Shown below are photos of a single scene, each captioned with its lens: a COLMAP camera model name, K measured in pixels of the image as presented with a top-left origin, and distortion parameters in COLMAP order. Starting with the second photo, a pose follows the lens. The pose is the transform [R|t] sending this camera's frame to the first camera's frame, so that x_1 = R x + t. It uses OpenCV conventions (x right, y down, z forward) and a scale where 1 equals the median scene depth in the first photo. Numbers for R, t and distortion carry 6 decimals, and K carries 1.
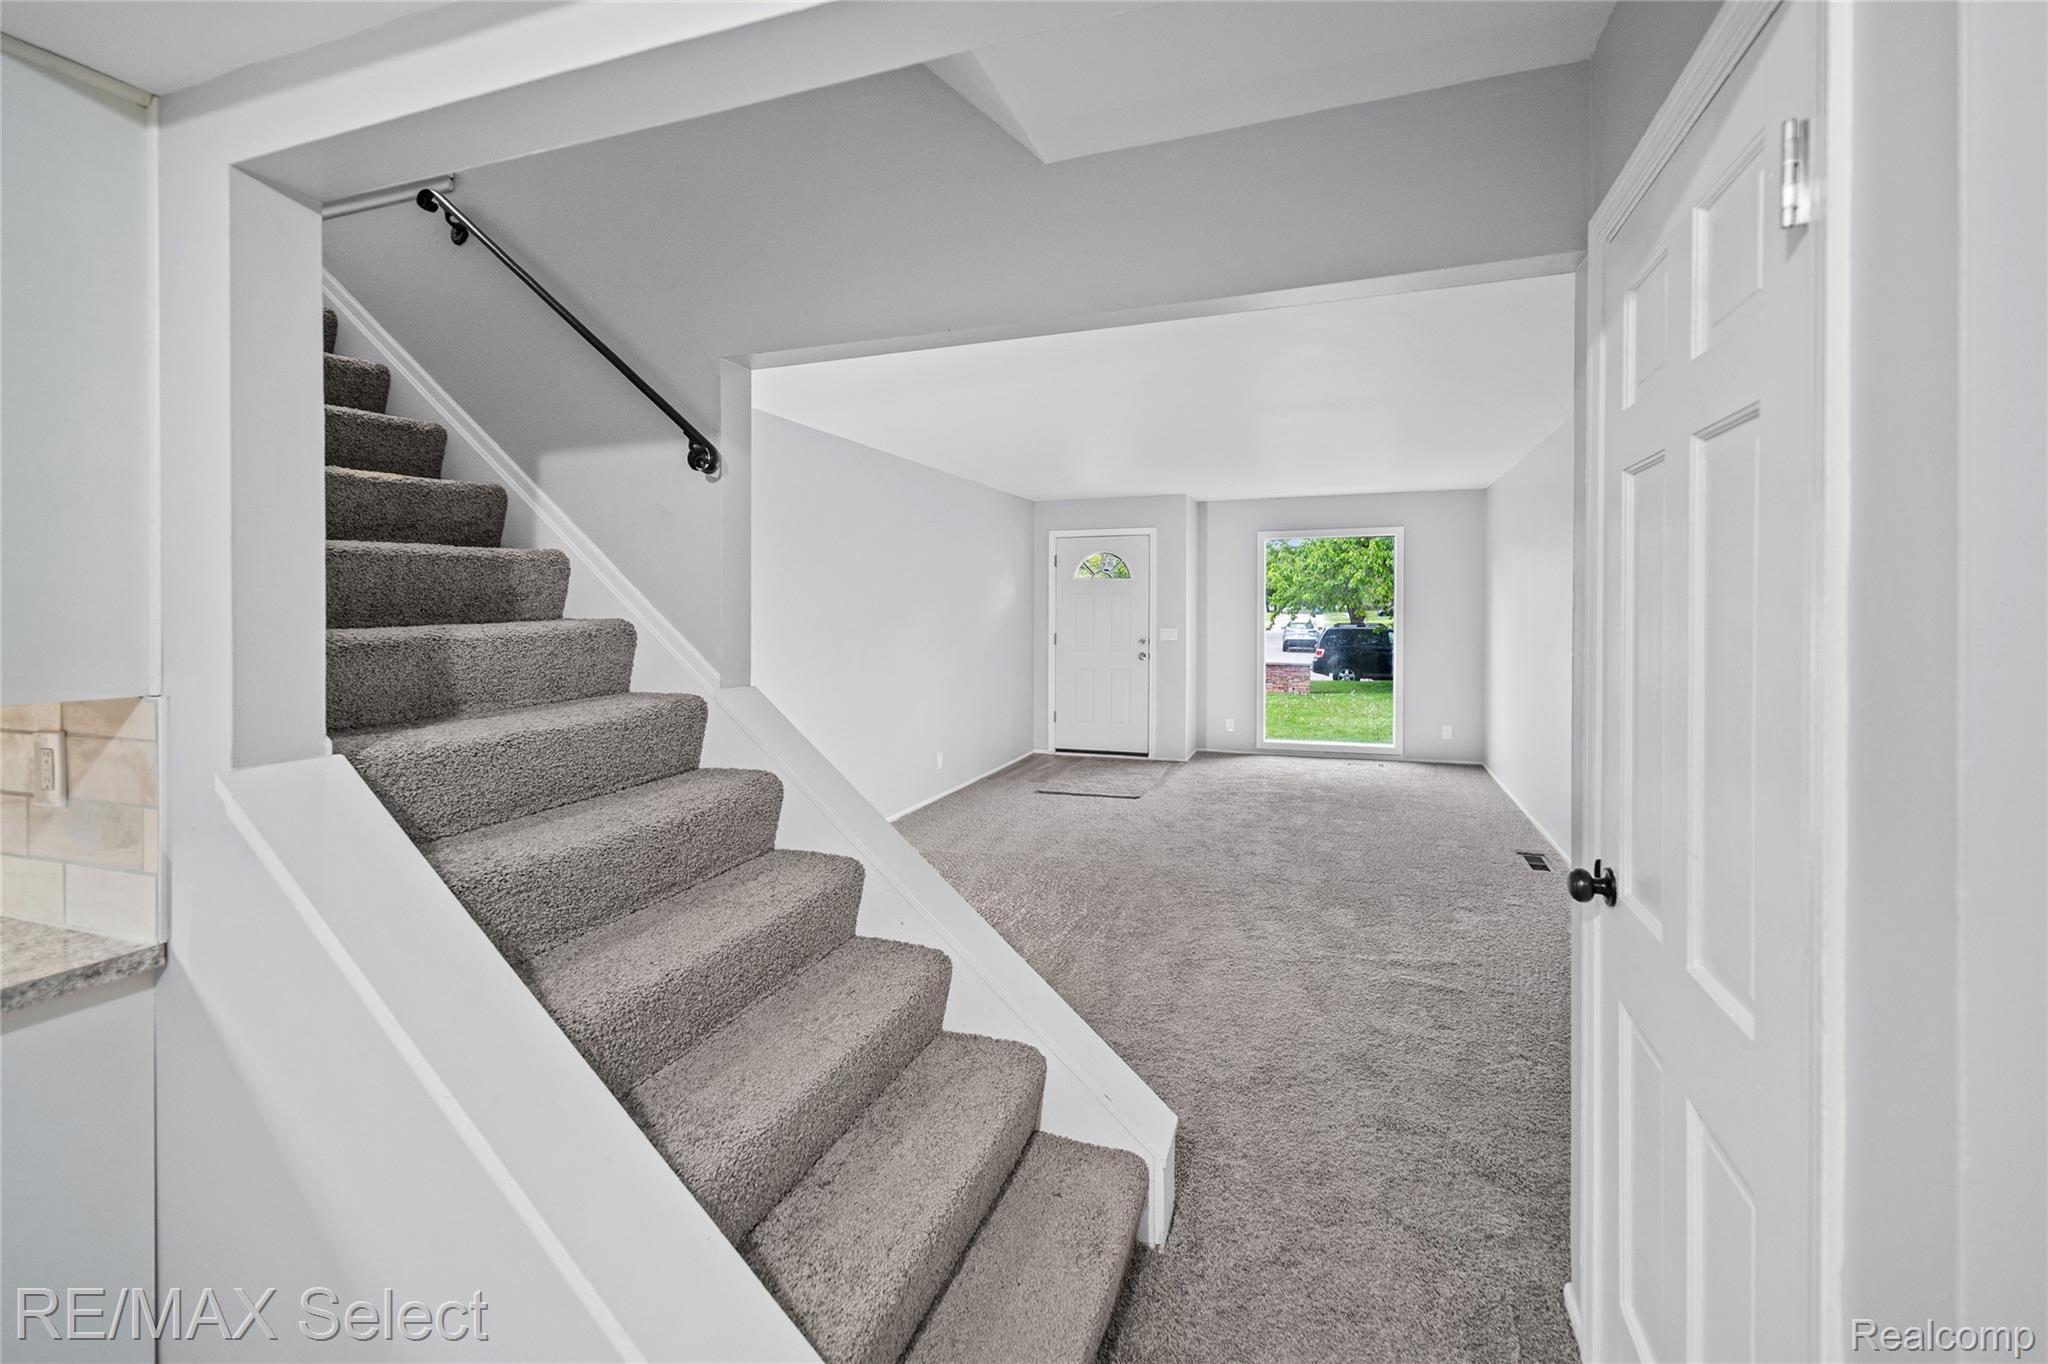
lens RADIAL K [[897.7, 0, 1024.0], [0, 897.7, 682.0], [0, 0, 1]] dist [0.017071, 0.000047]
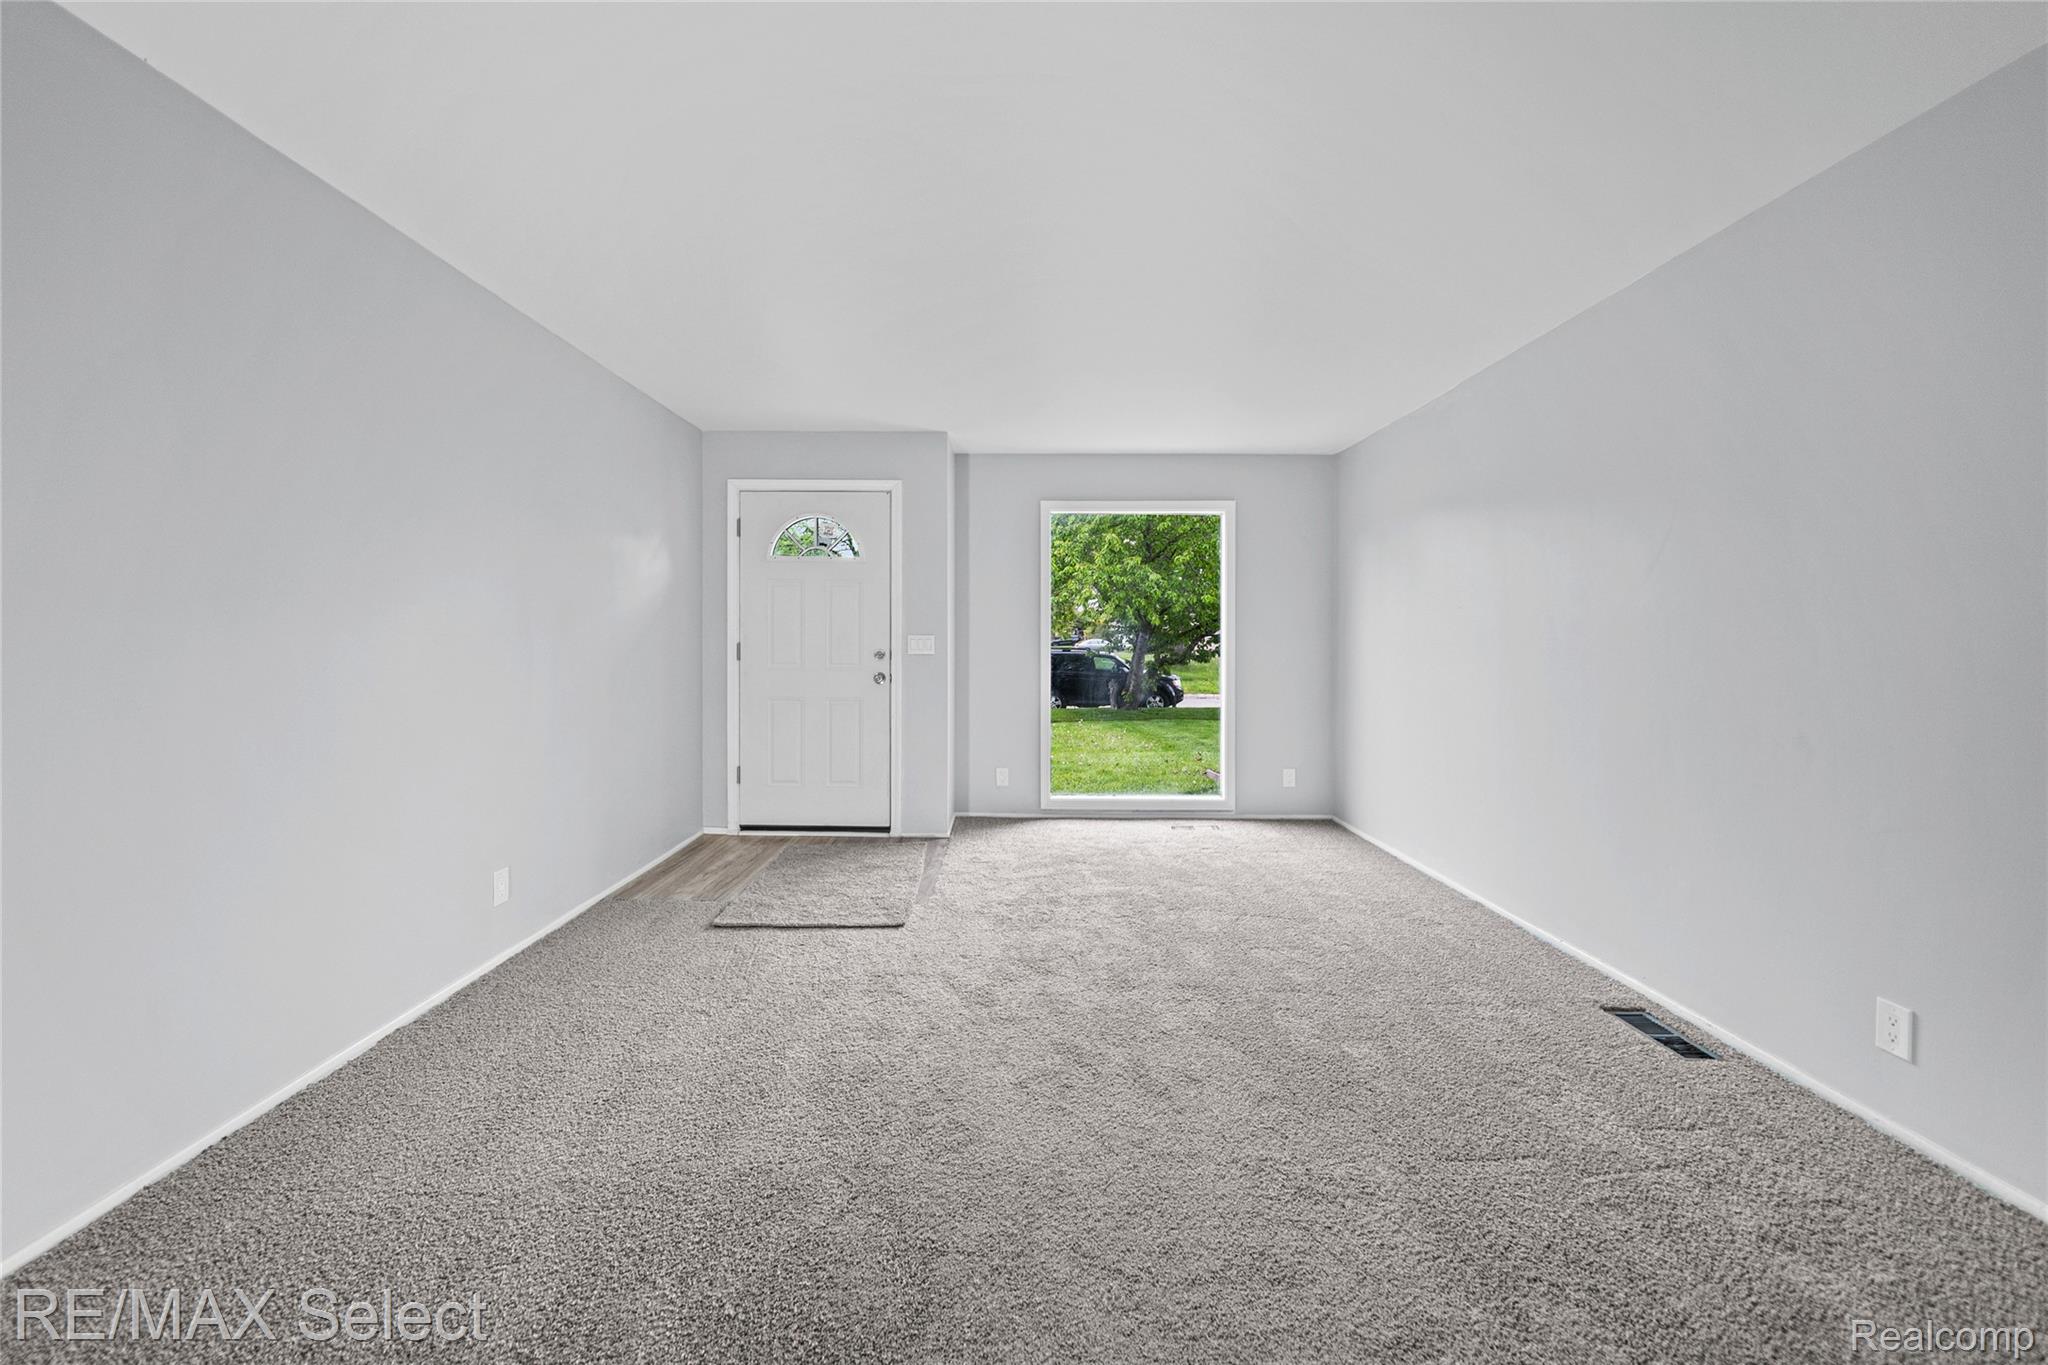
lens RADIAL K [[897.7, 0, 1024.0], [0, 897.7, 682.5], [0, 0, 1]] dist [0.017071, 0.000047]
pose [[0.937831, -0.005406, 0.347051, 0.003377], [0.016342, 0.999458, -0.028592, -0.005266], [-0.346709, 0.032486, 0.937410, 0.360830]]
